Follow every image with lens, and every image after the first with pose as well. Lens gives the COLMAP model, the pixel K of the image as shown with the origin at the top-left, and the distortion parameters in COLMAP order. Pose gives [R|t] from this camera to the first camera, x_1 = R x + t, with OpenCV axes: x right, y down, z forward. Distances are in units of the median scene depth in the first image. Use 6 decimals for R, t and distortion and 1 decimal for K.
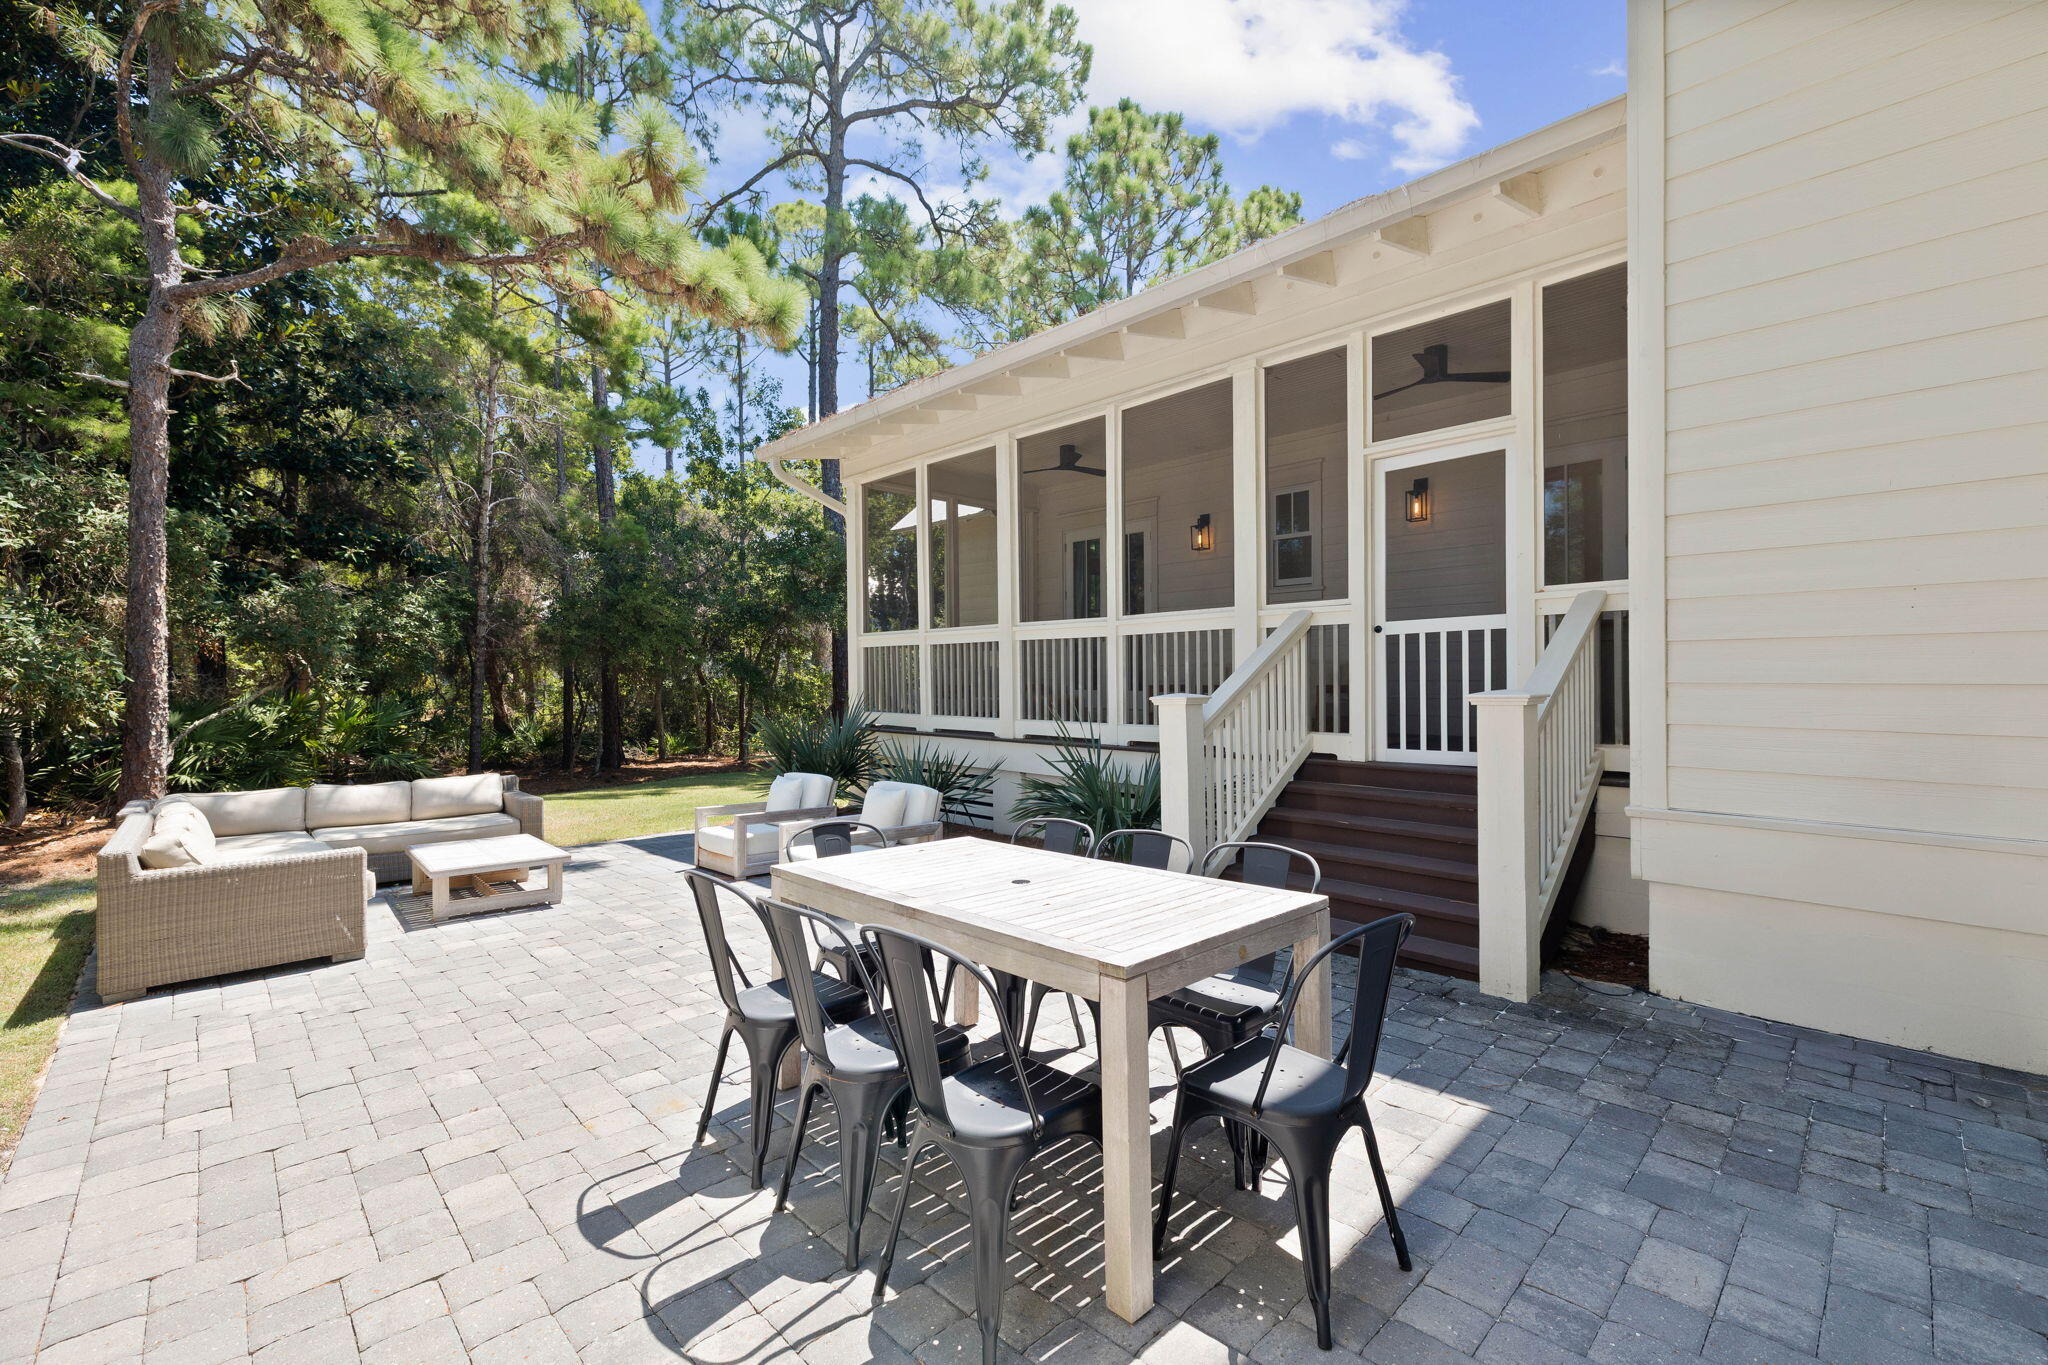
lens RADIAL K [[869.5, 0, 1021.9], [0, 869.5, 676.5], [0, 0, 1]] dist [0.006568, -0.002227]
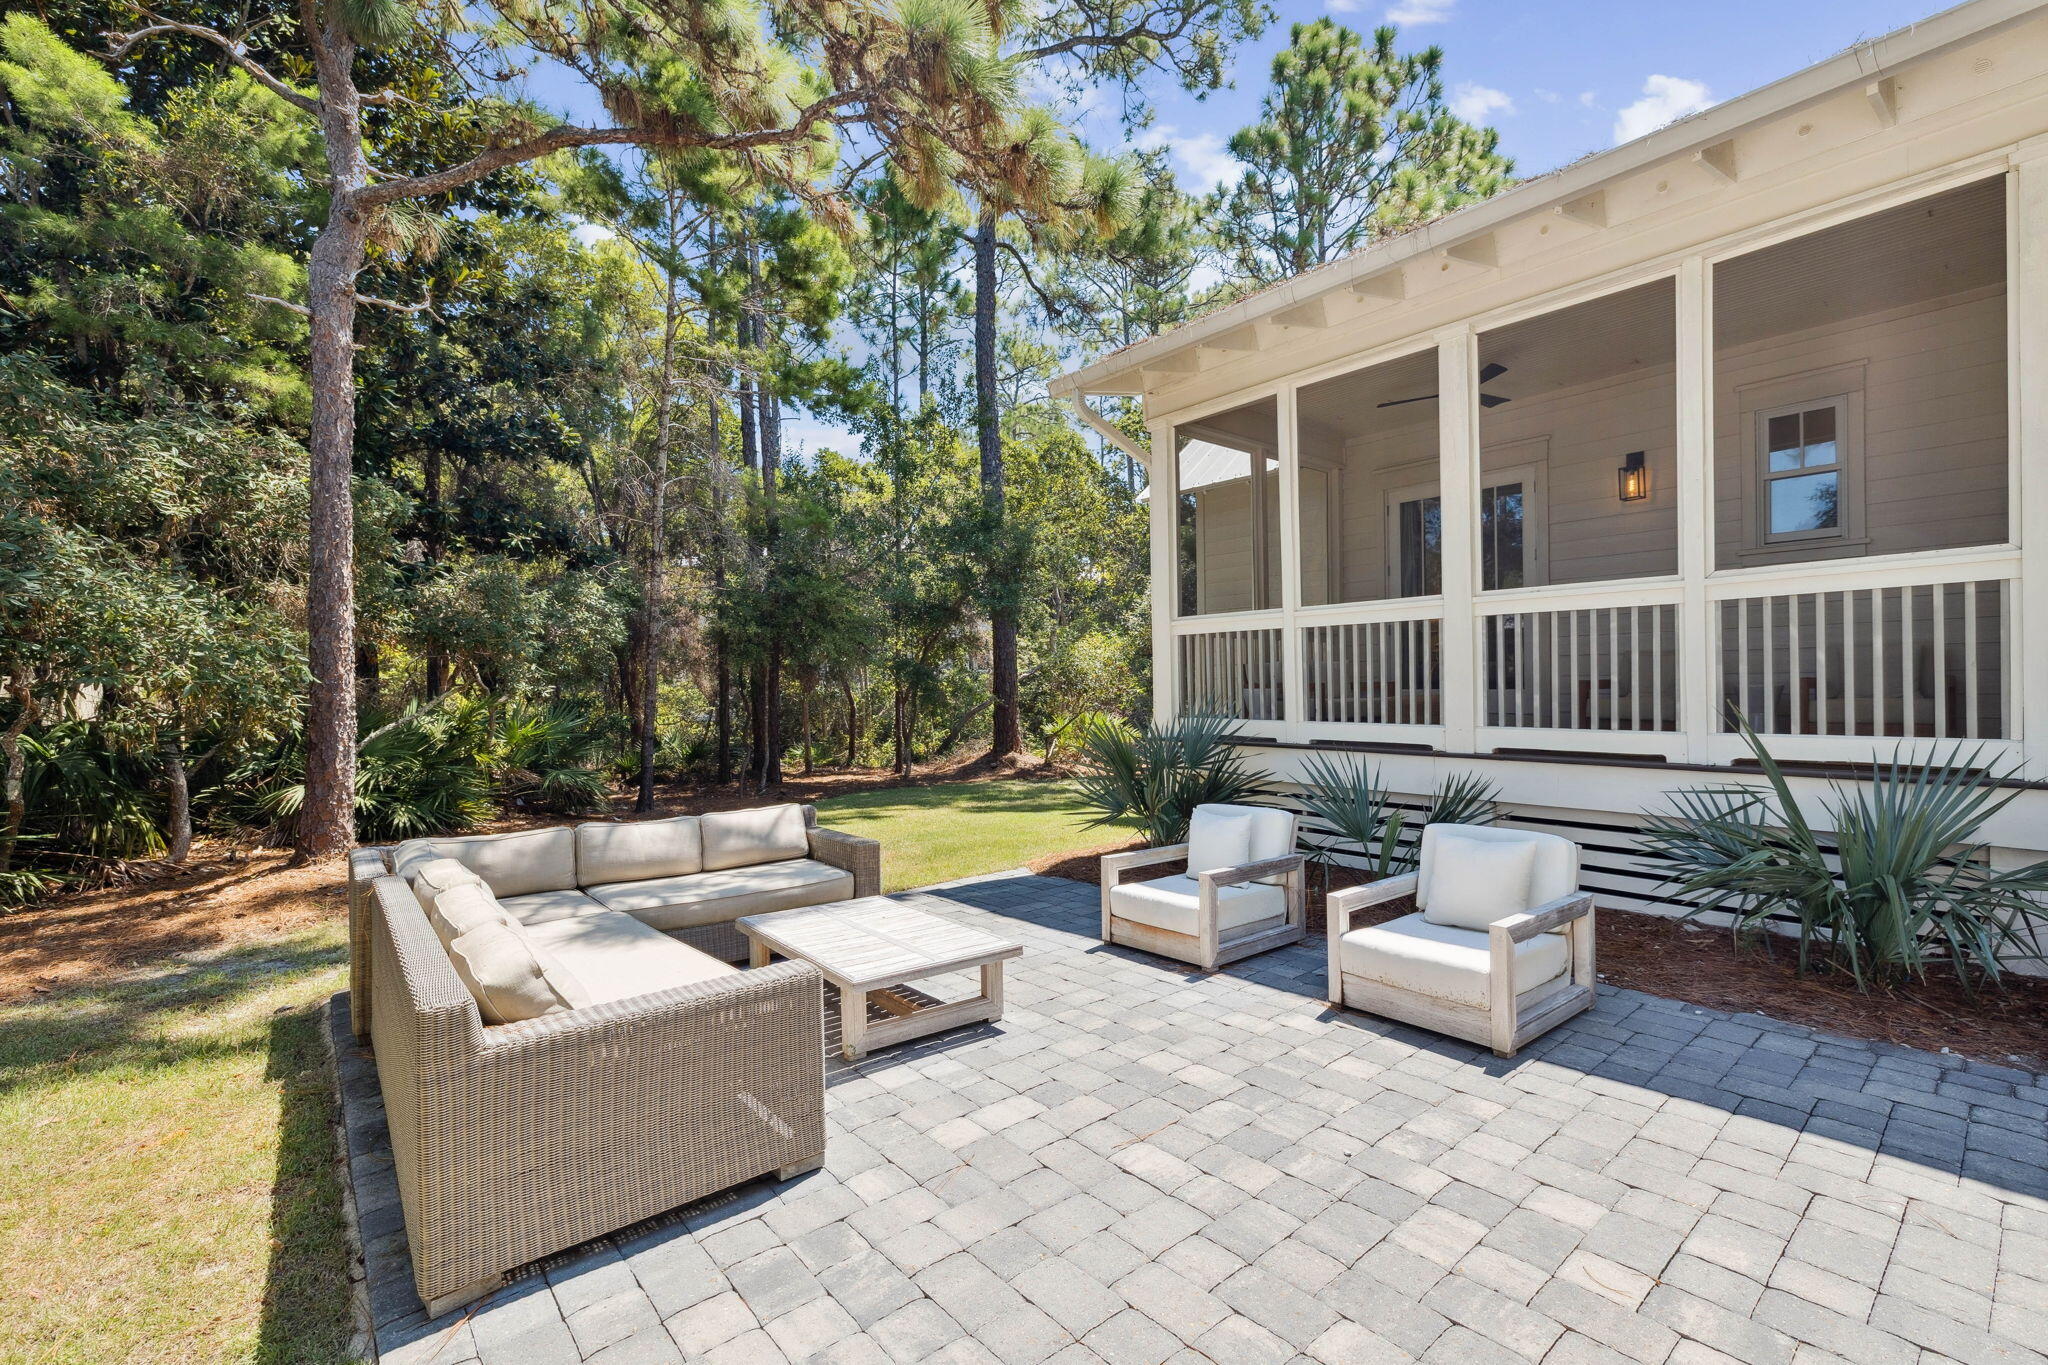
lens RADIAL K [[869.5, 0, 1013.7], [0, 869.5, 683.5], [0, 0, 1]] dist [0.006568, -0.002227]
pose [[0.997177, -0.007712, -0.074693, -0.294656], [0.007714, 0.999970, -0.000261, 0.009787], [0.074692, -0.000316, 0.997207, 0.230115]]
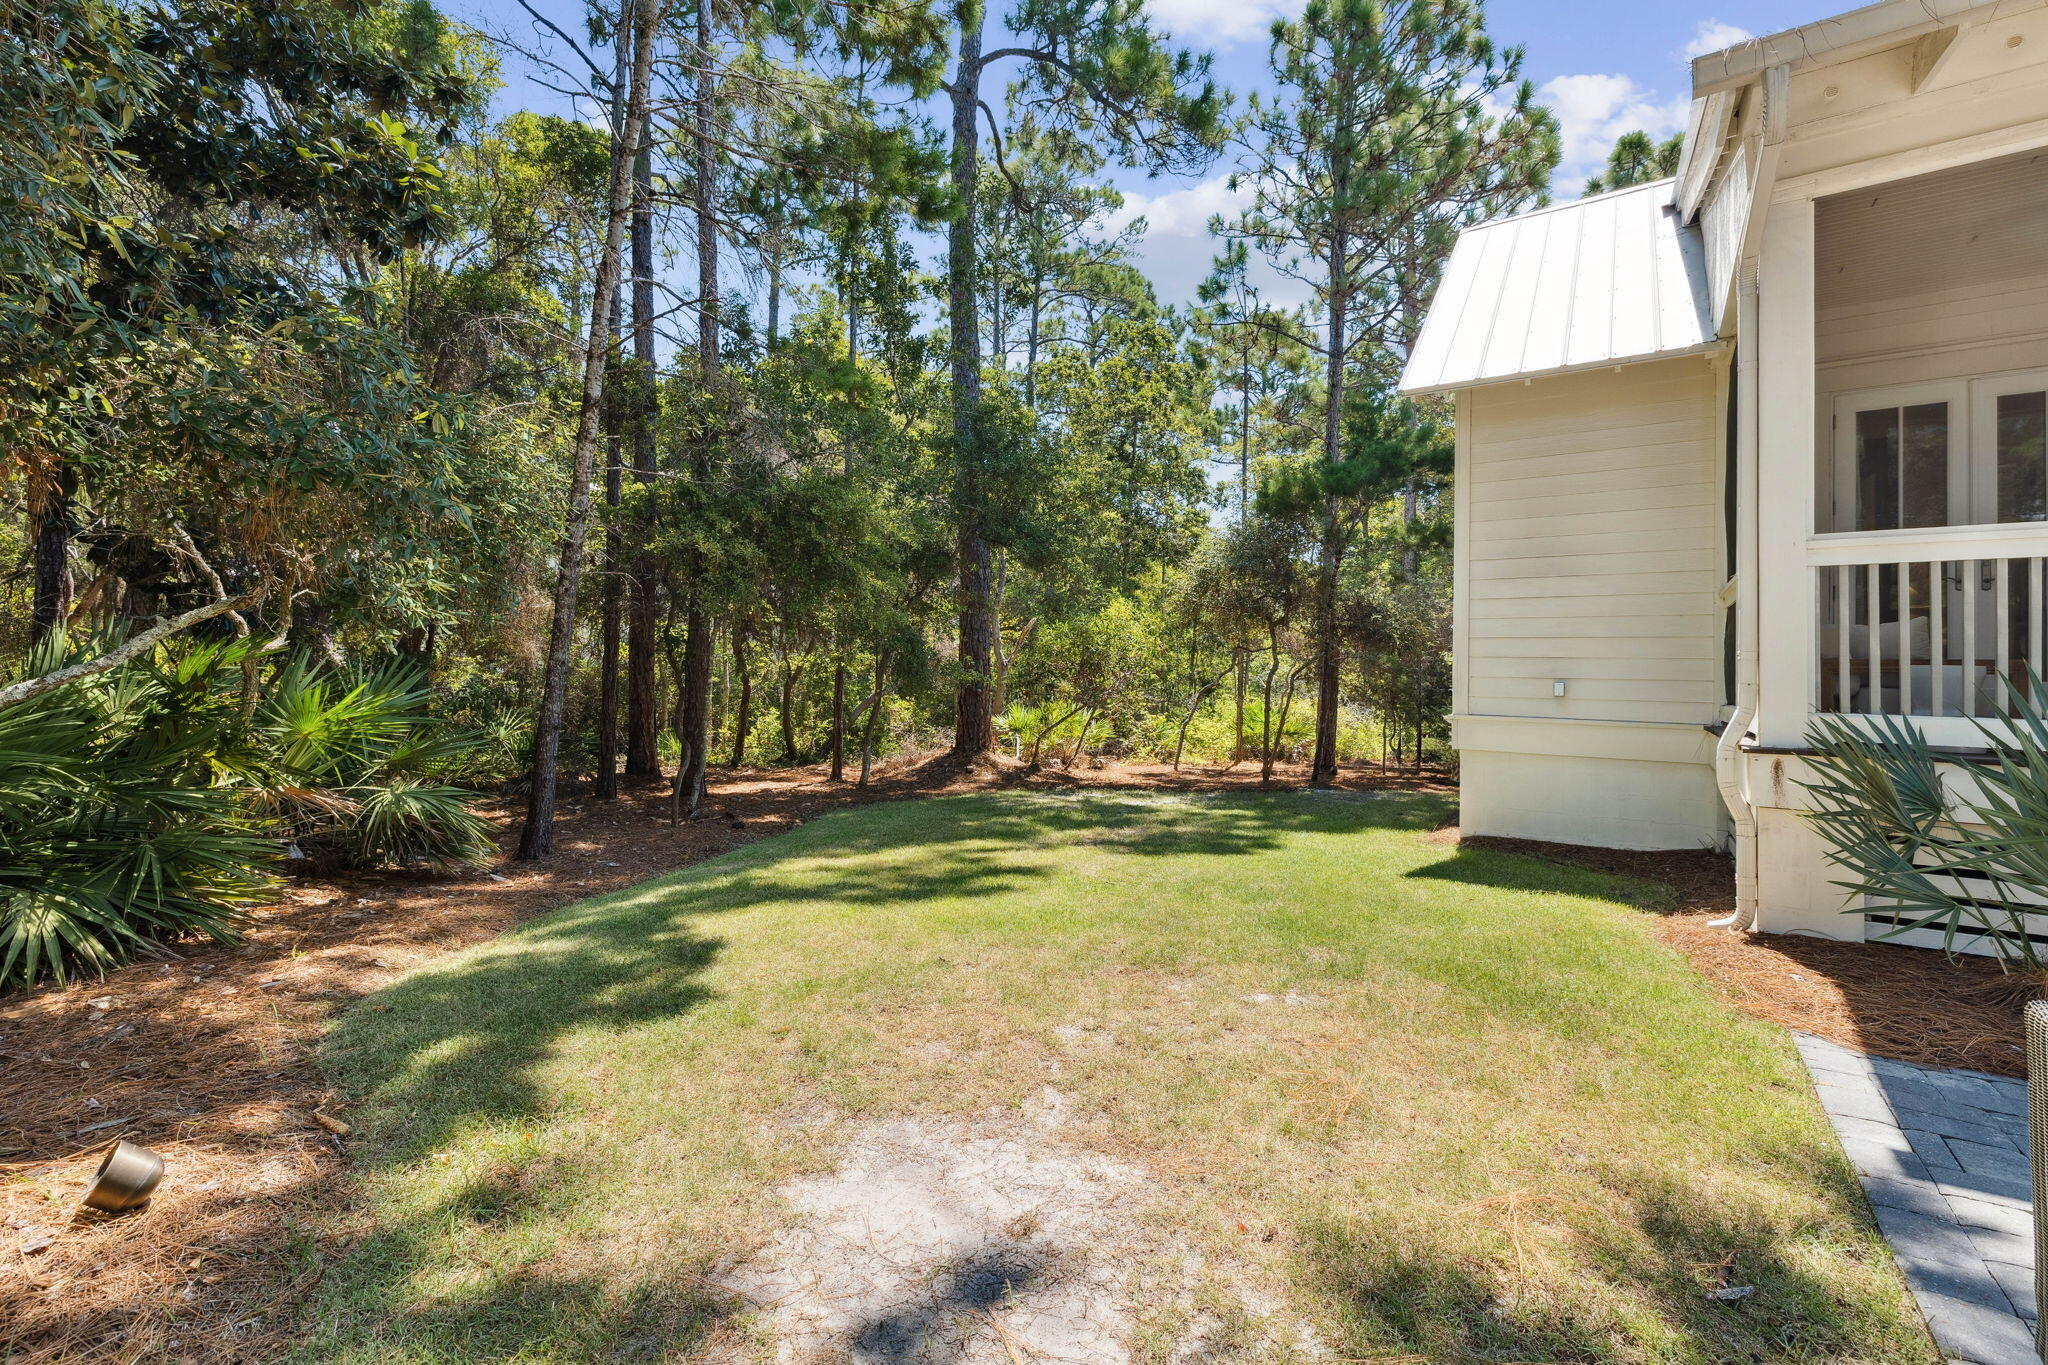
lens RADIAL K [[869.5, 0, 1017.7], [0, 869.5, 663.1], [0, 0, 1]] dist [0.006568, -0.002227]
pose [[0.989990, 0.005851, 0.141018, -0.391945], [-0.009022, 0.999720, 0.021859, 0.008917], [-0.140851, -0.022913, 0.989766, 0.353482]]
